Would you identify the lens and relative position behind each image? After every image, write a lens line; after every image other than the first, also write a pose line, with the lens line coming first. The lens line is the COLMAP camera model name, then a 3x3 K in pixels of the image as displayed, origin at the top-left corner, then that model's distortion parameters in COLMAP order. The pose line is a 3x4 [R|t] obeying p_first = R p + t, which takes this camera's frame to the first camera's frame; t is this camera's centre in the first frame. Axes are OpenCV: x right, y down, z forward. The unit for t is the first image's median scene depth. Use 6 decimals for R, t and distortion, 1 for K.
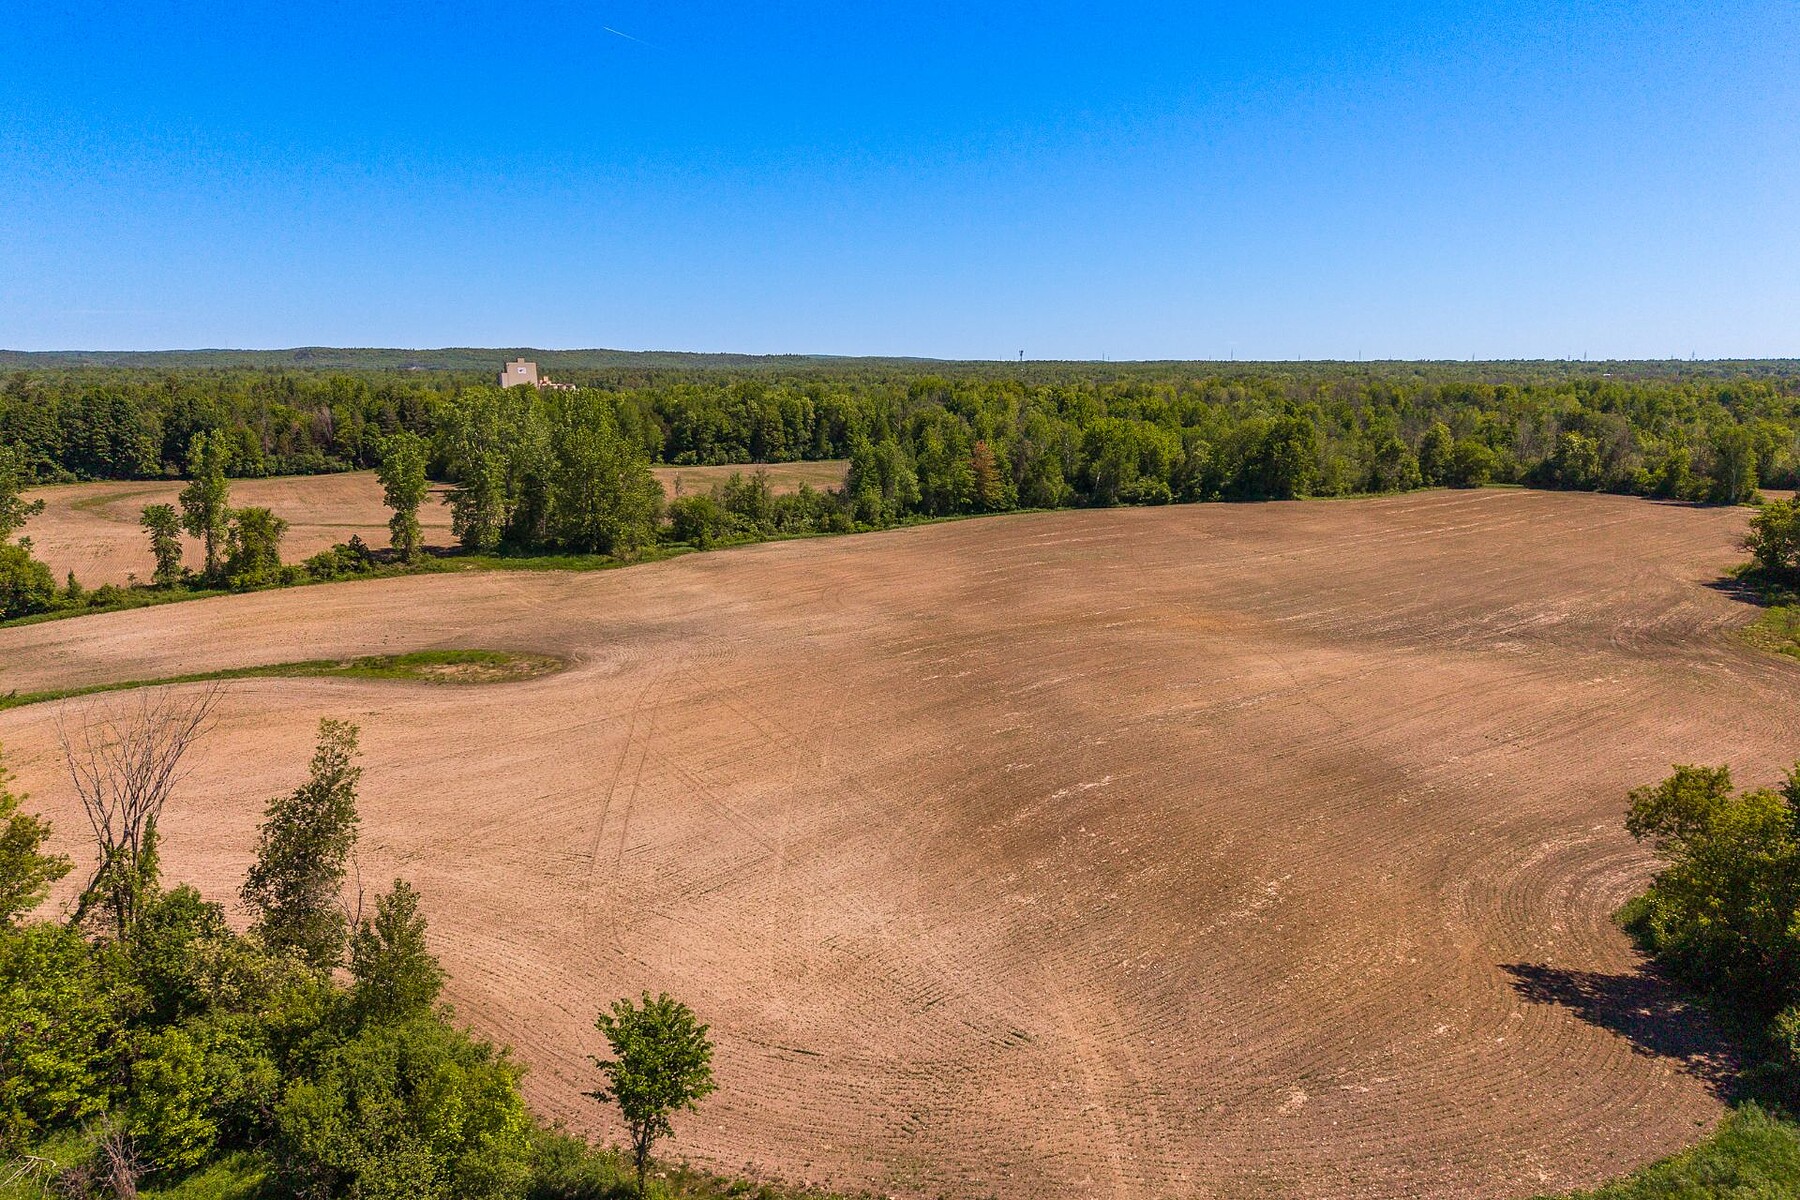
lens RADIAL K [[1198.3, 0, 902.9], [0, 1198.3, 600.4], [0, 0, 1]] dist [0.038875, -0.042552]
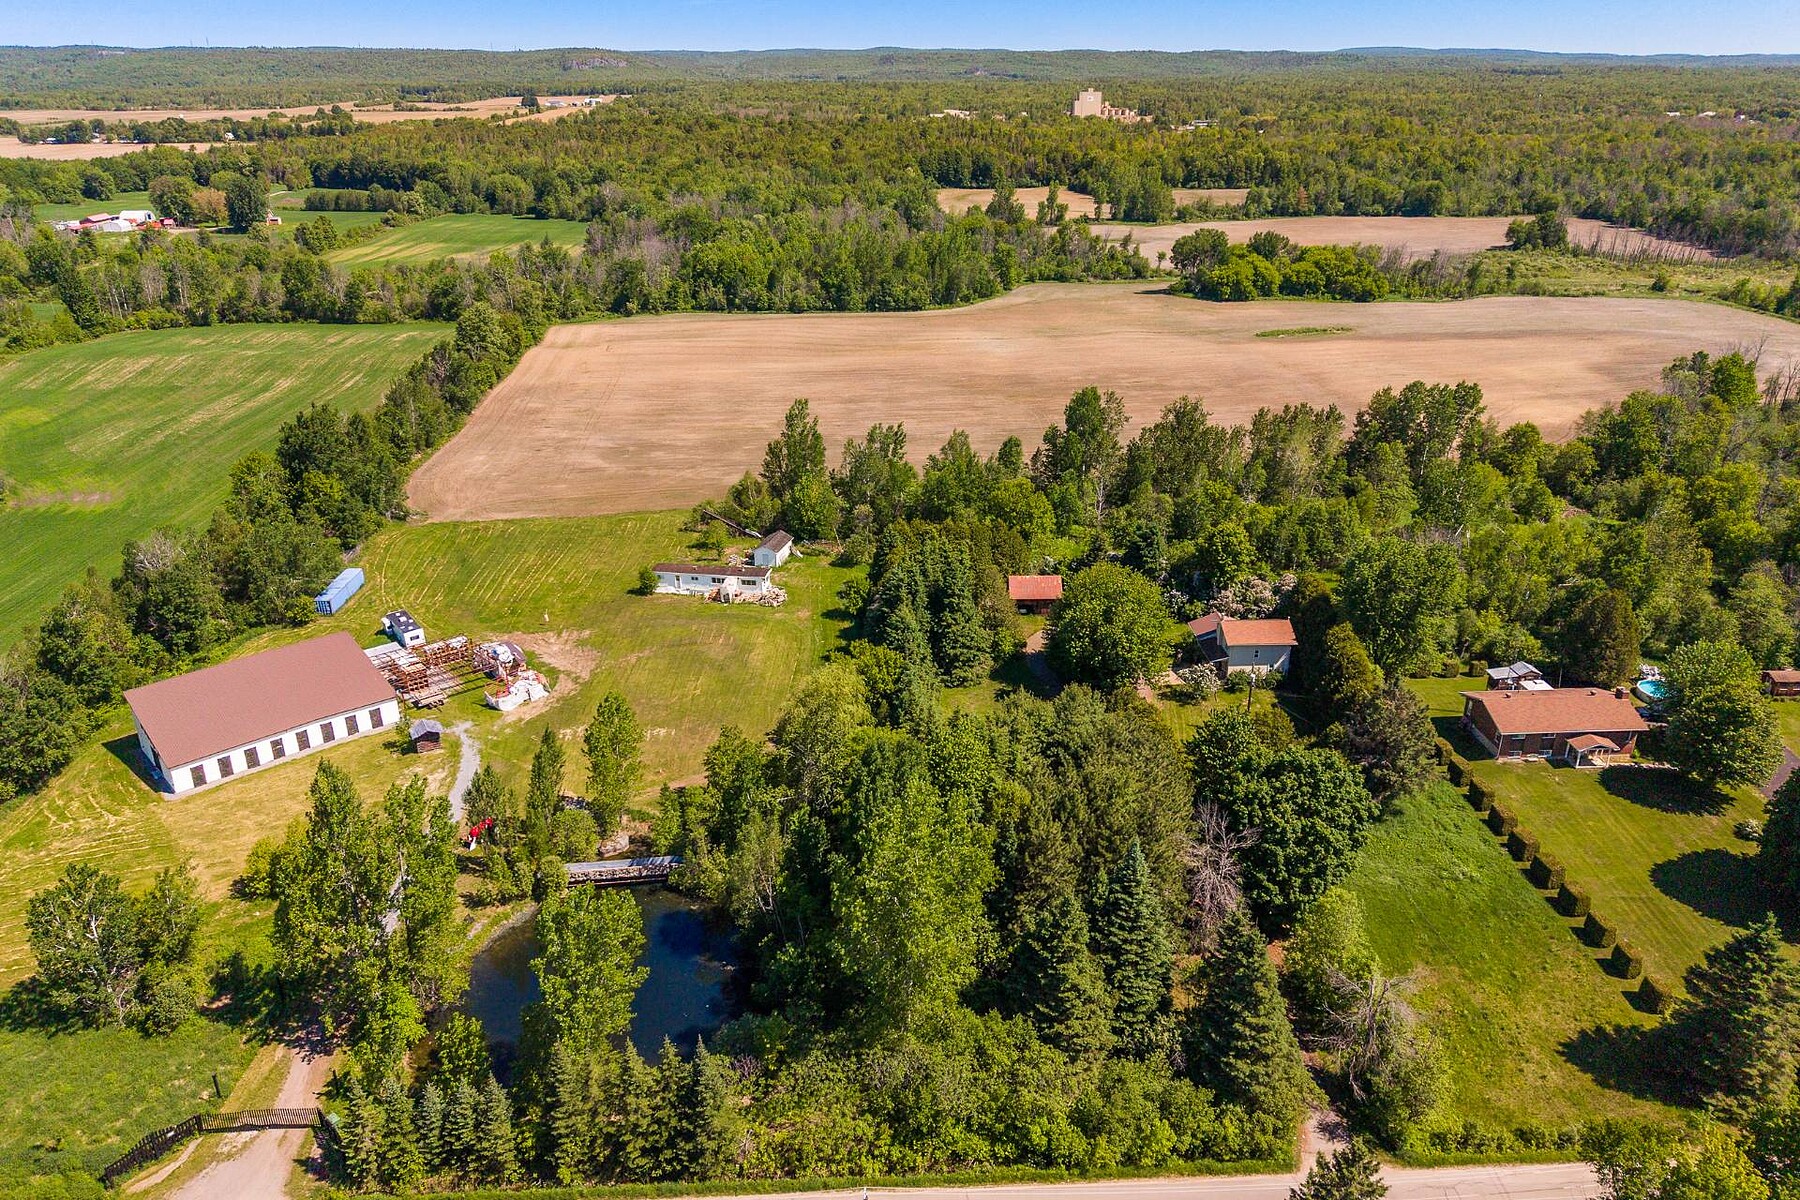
lens RADIAL K [[1225.3, 0, 901.3], [0, 1225.3, 616.8], [0, 0, 1]] dist [0.032883, -0.035393]
pose [[0.913113, 0.167443, -0.371736, 0.318169], [-0.076136, 0.965764, 0.247998, 0.128456], [0.400534, -0.198148, 0.894600, -1.442374]]
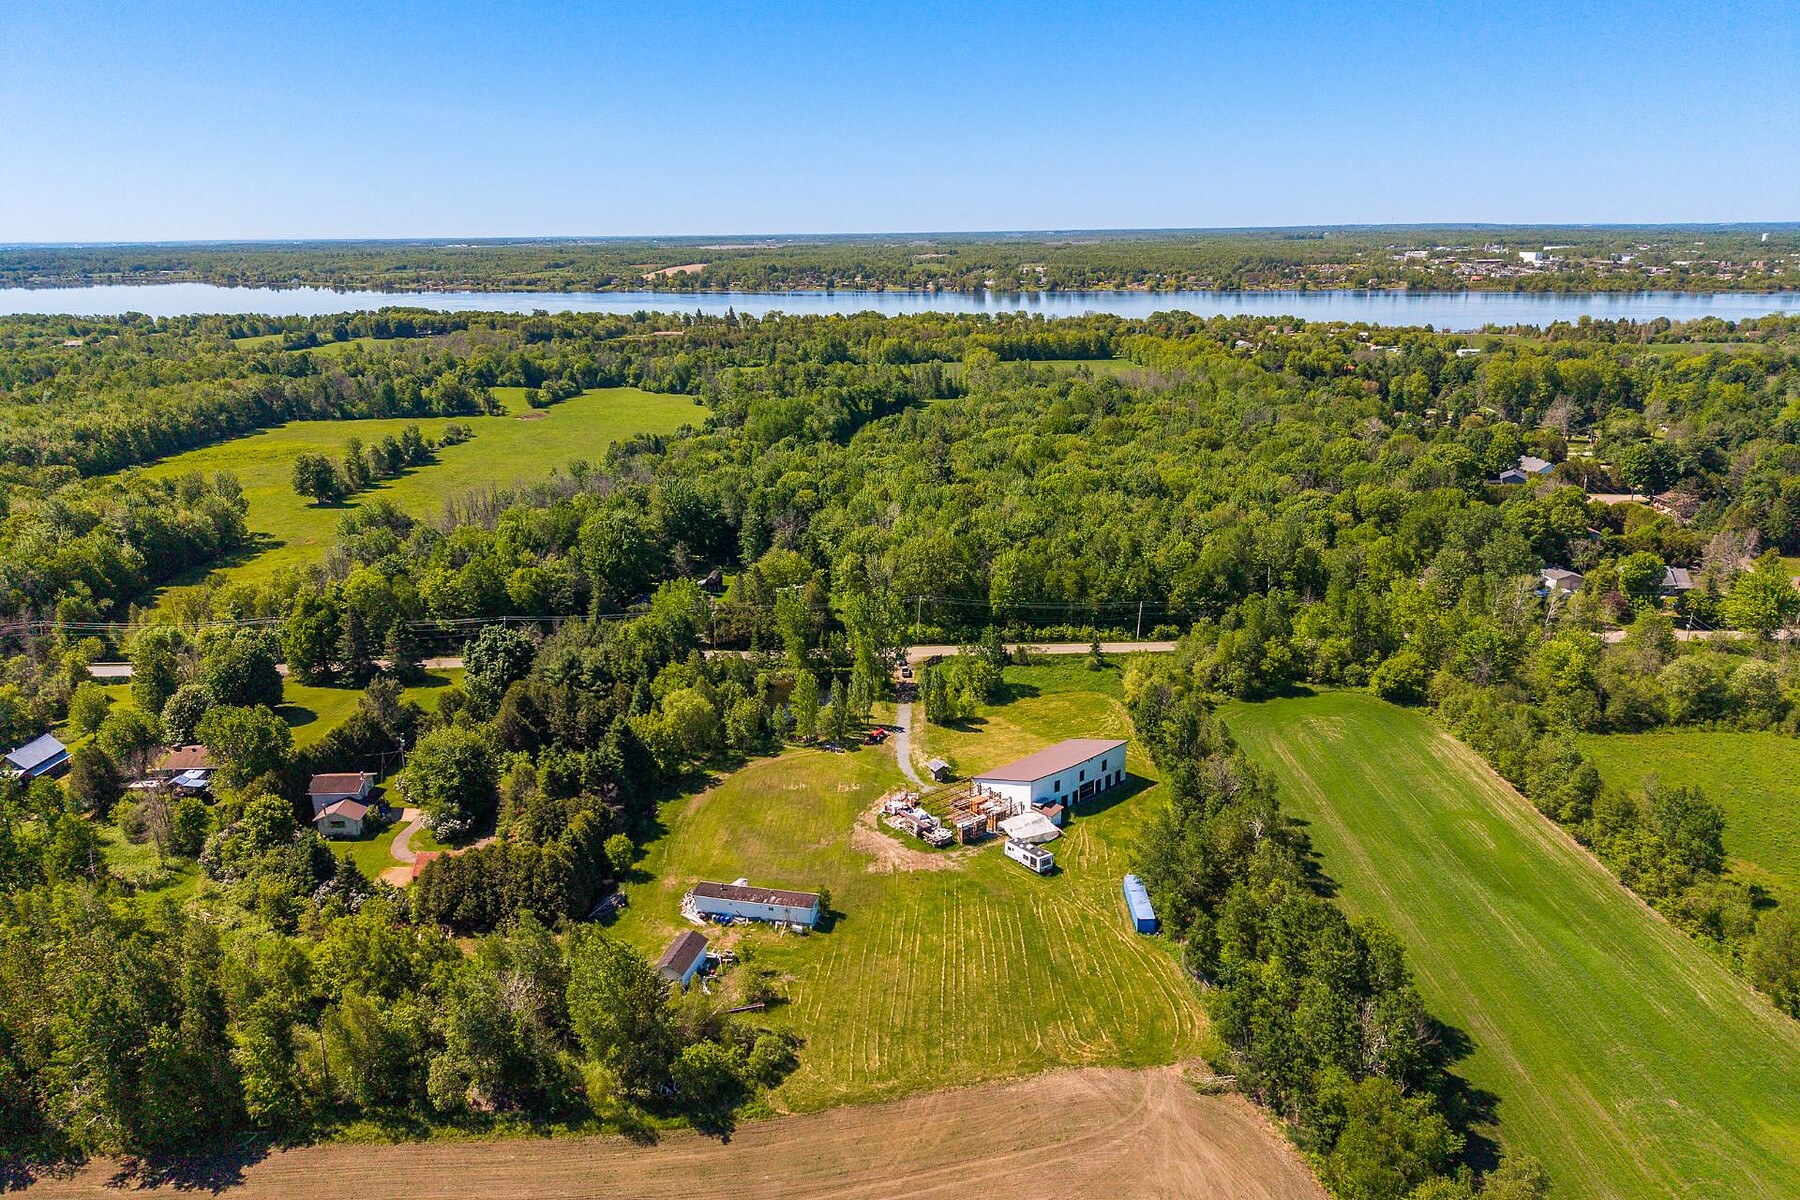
lens RADIAL K [[1198.3, 0, 901.9], [0, 1198.3, 611.3], [0, 0, 1]] dist [0.038875, -0.042552]
pose [[-0.901891, -0.112738, 0.416992, -0.248641], [0.097499, 0.887301, 0.450767, -0.089469], [-0.420816, 0.447199, -0.789257, -0.622174]]
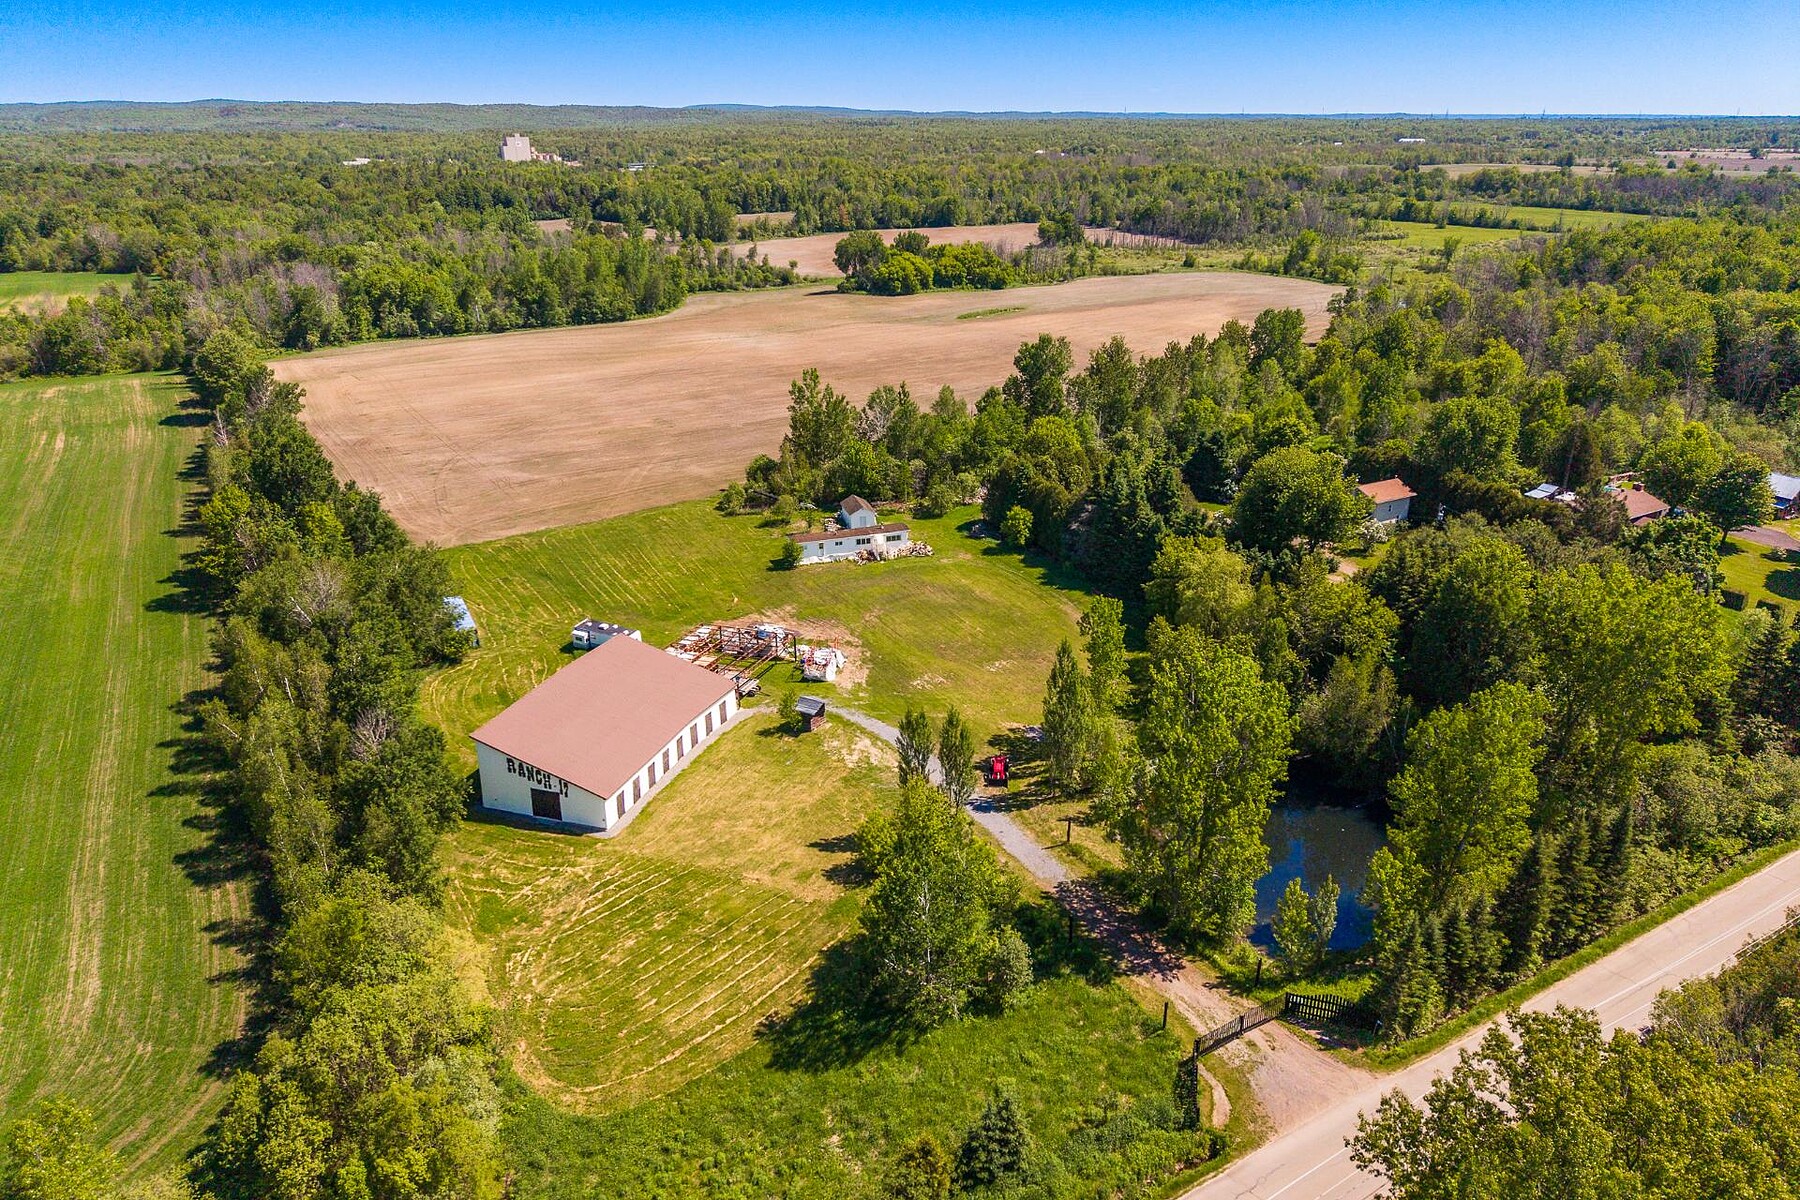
lens RADIAL K [[1198.3, 0, 901.8], [0, 1198.3, 603.2], [0, 0, 1]] dist [0.038875, -0.042552]
pose [[0.997870, -0.024713, 0.060371, 0.008821], [0.012572, 0.980969, 0.193758, 0.182946], [-0.064010, -0.192586, 0.979190, -1.501271]]
